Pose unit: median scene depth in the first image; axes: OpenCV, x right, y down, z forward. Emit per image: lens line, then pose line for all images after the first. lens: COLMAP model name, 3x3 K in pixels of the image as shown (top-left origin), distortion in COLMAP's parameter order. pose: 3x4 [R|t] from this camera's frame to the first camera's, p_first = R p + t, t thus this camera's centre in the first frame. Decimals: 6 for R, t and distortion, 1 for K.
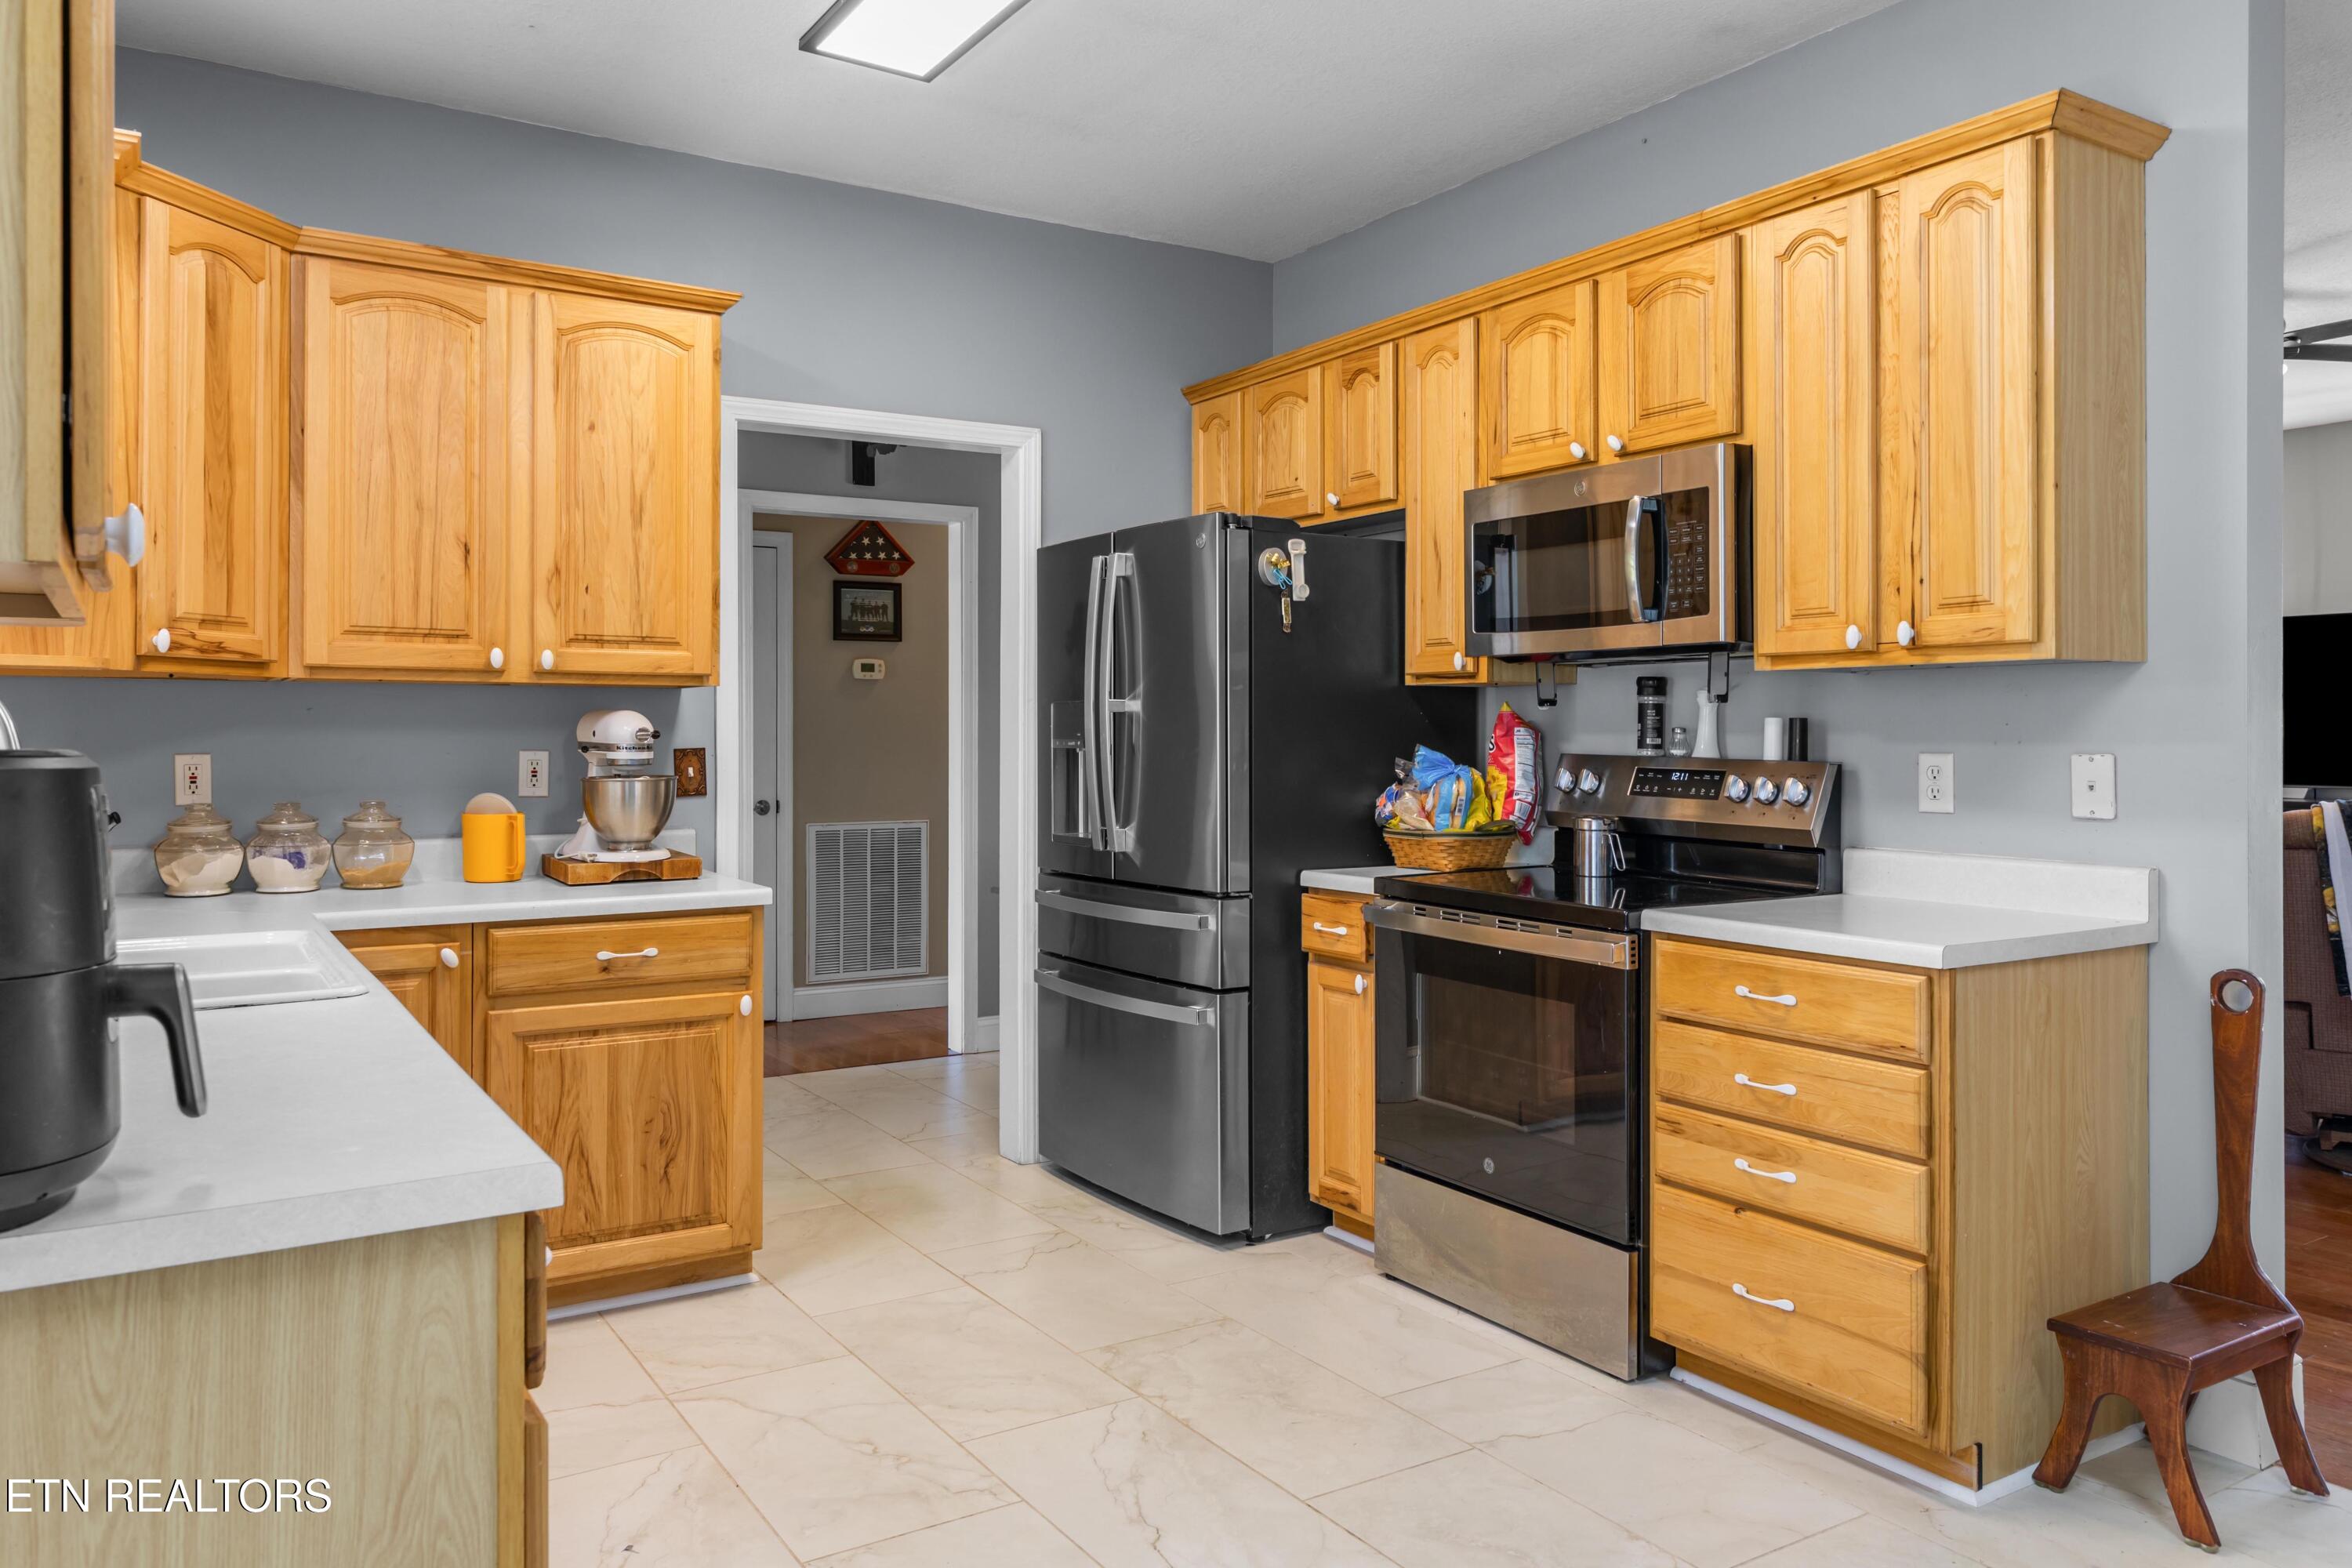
lens RADIAL K [[1620.9, 0, 1177.4], [0, 1620.9, 773.0], [0, 0, 1]] dist [0.000086, 0.004969]
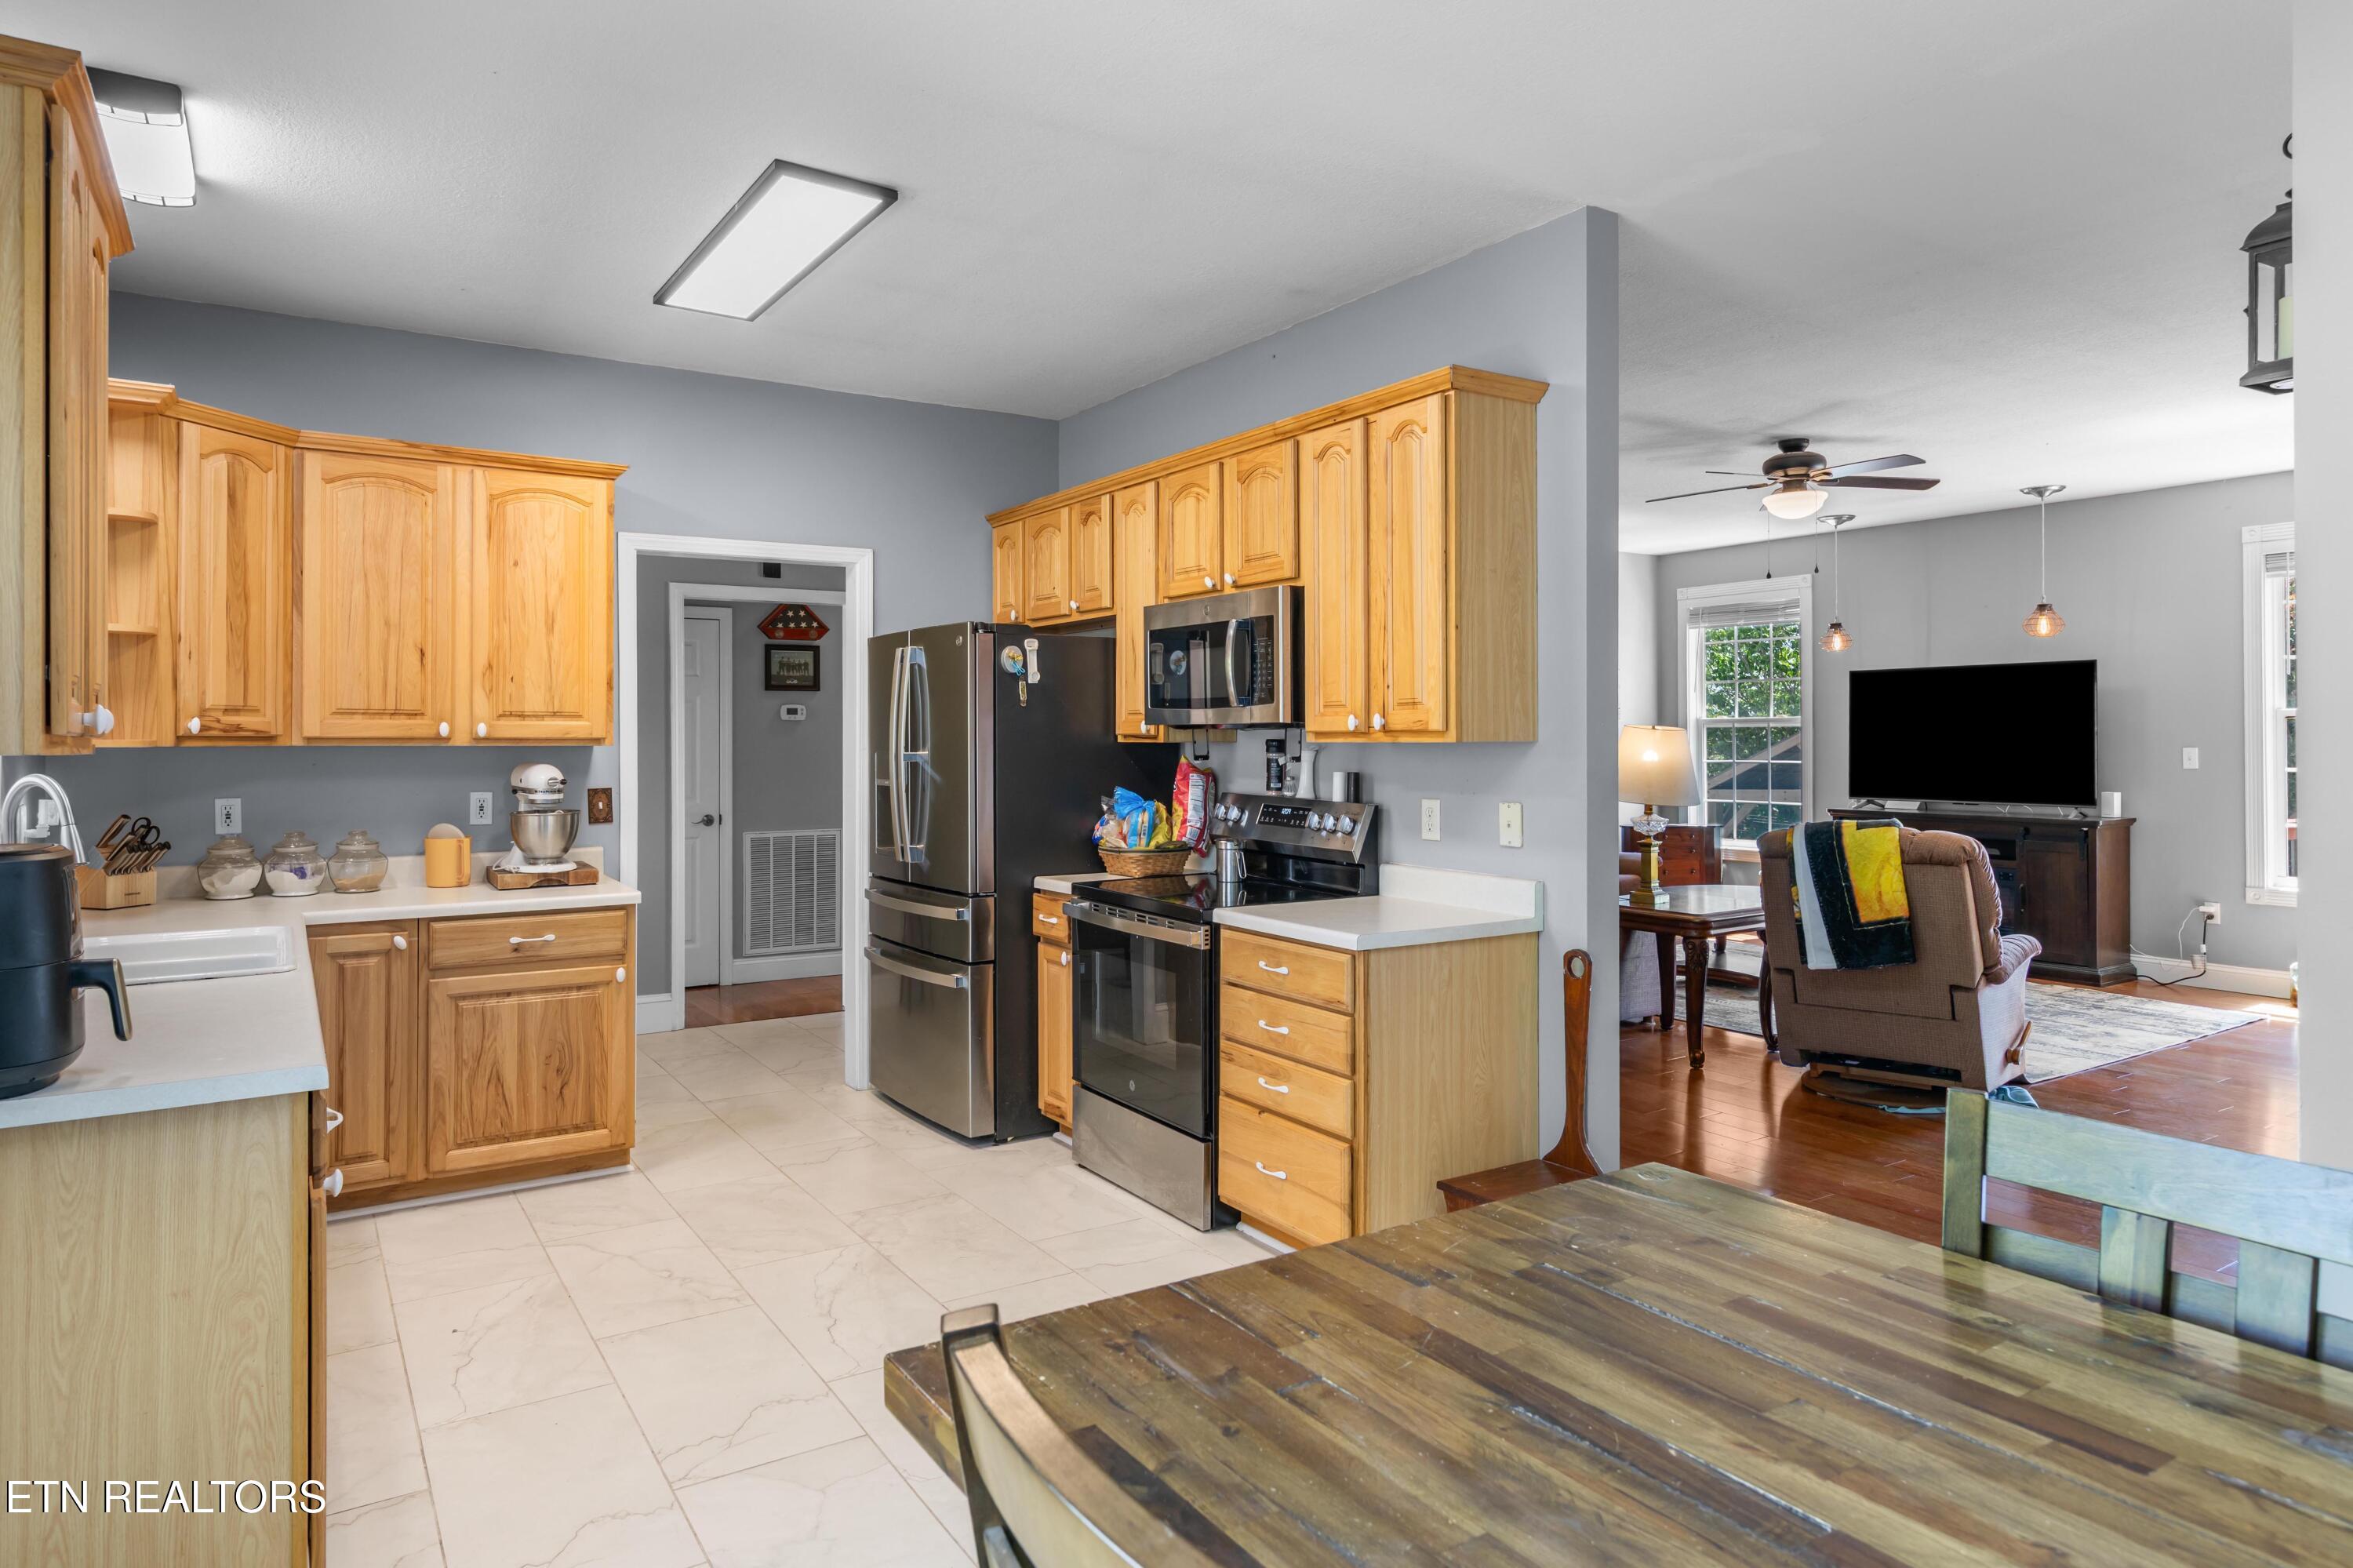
lens RADIAL K [[1389.0, 0, 1174.5], [0, 1389.0, 770.1], [0, 0, 1]] dist [0.003077, 0.001158]
pose [[0.999986, -0.001193, 0.005226, 0.219771], [0.001193, 0.999999, 0.000014, -0.036275], [-0.005226, -0.000008, 0.999986, -0.225434]]
